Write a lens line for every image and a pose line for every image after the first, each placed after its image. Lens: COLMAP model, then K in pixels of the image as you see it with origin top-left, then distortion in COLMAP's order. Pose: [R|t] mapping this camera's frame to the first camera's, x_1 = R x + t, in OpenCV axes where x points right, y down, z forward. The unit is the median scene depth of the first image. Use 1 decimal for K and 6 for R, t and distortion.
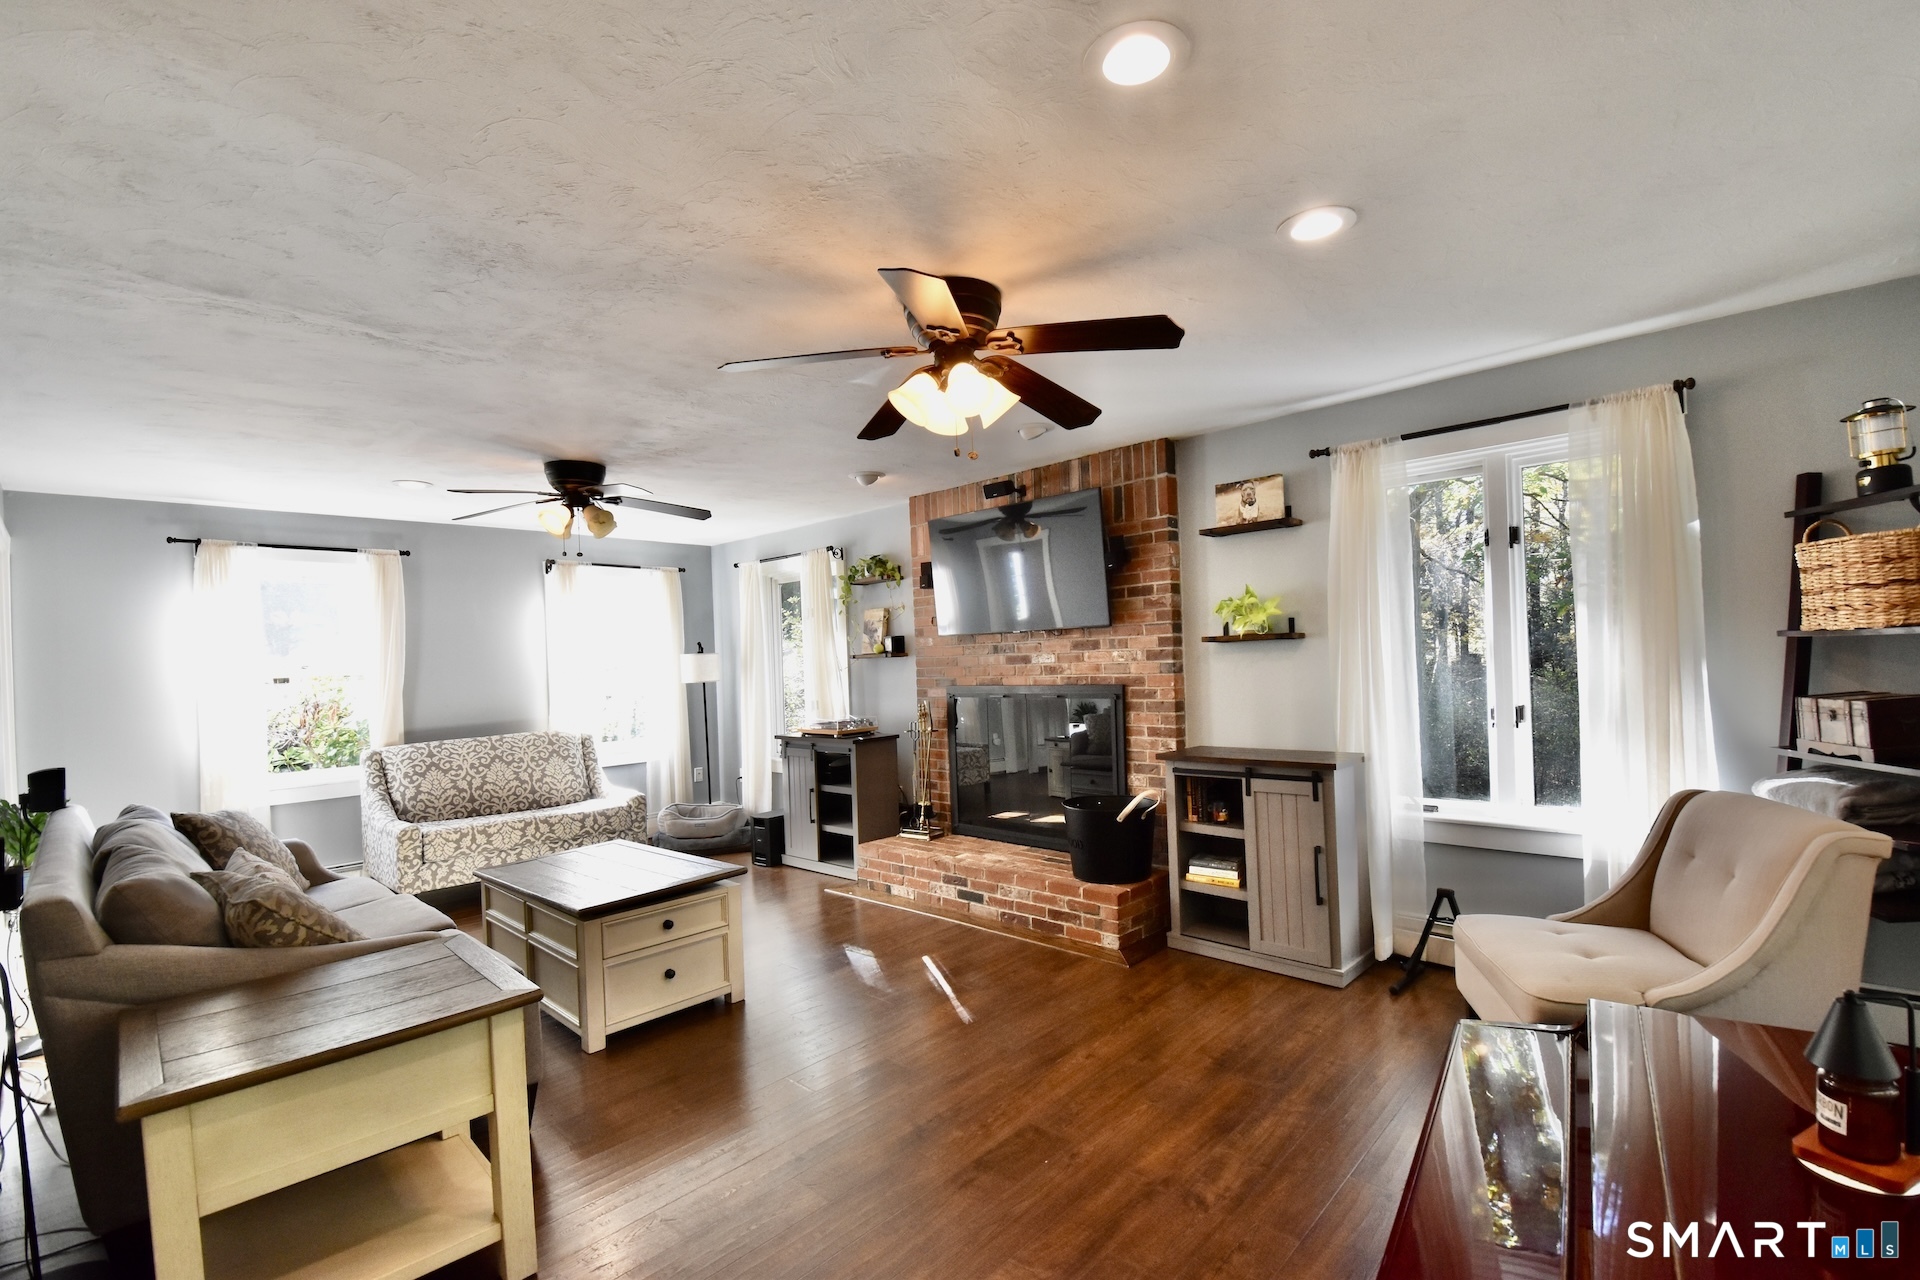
lens RADIAL K [[846.4, 0, 962.5], [0, 846.4, 639.7], [0, 0, 1]] dist [-0.001443, -0.007144]
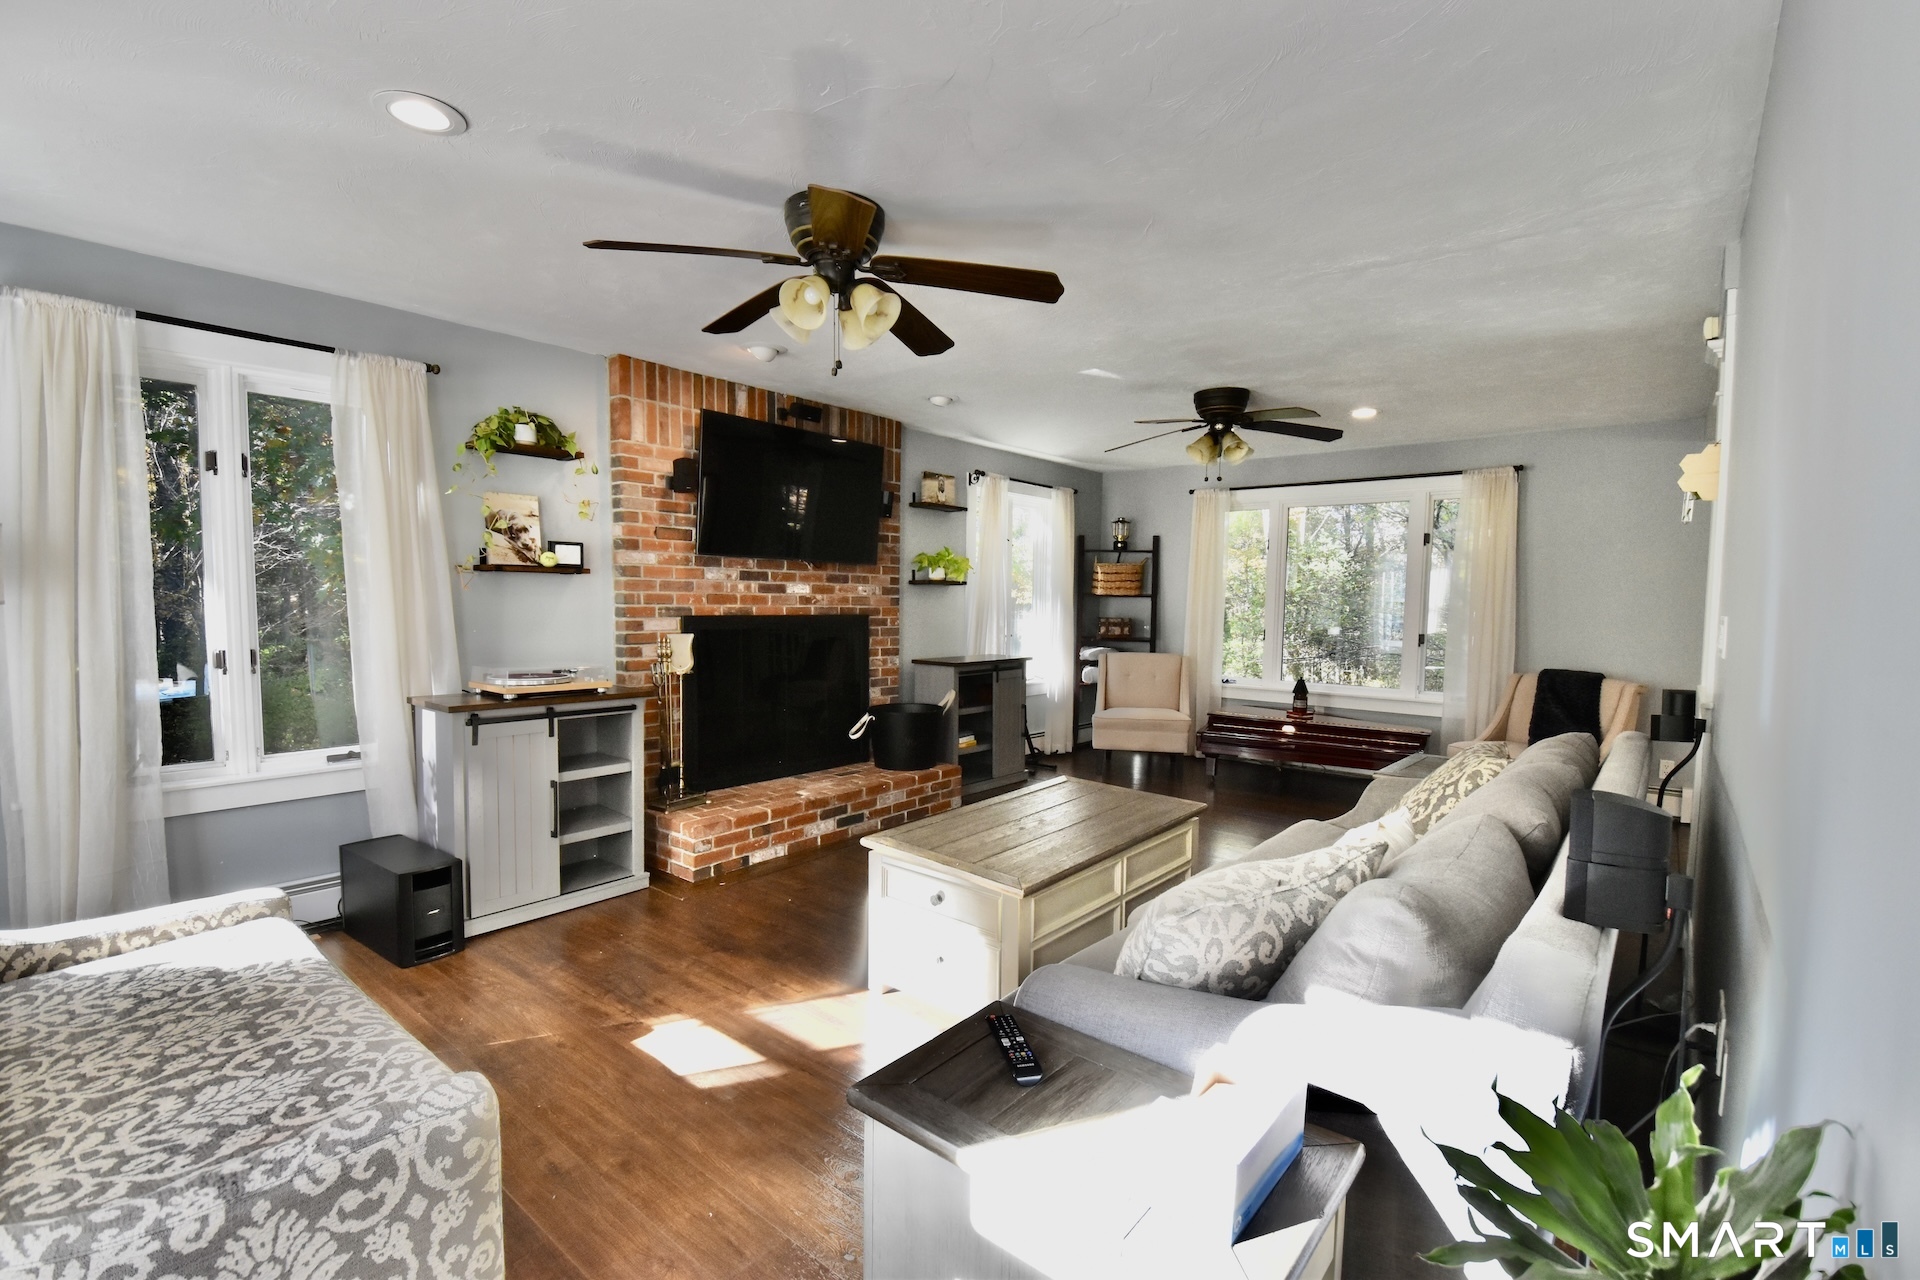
lens RADIAL K [[846.4, 0, 963.0], [0, 846.4, 640.9], [0, 0, 1]] dist [-0.001443, -0.007144]
pose [[-0.064764, -0.019876, 0.997703, -1.004049], [-0.040899, 0.999014, 0.017247, 0.063720], [-0.997062, -0.039688, -0.065513, 0.931688]]
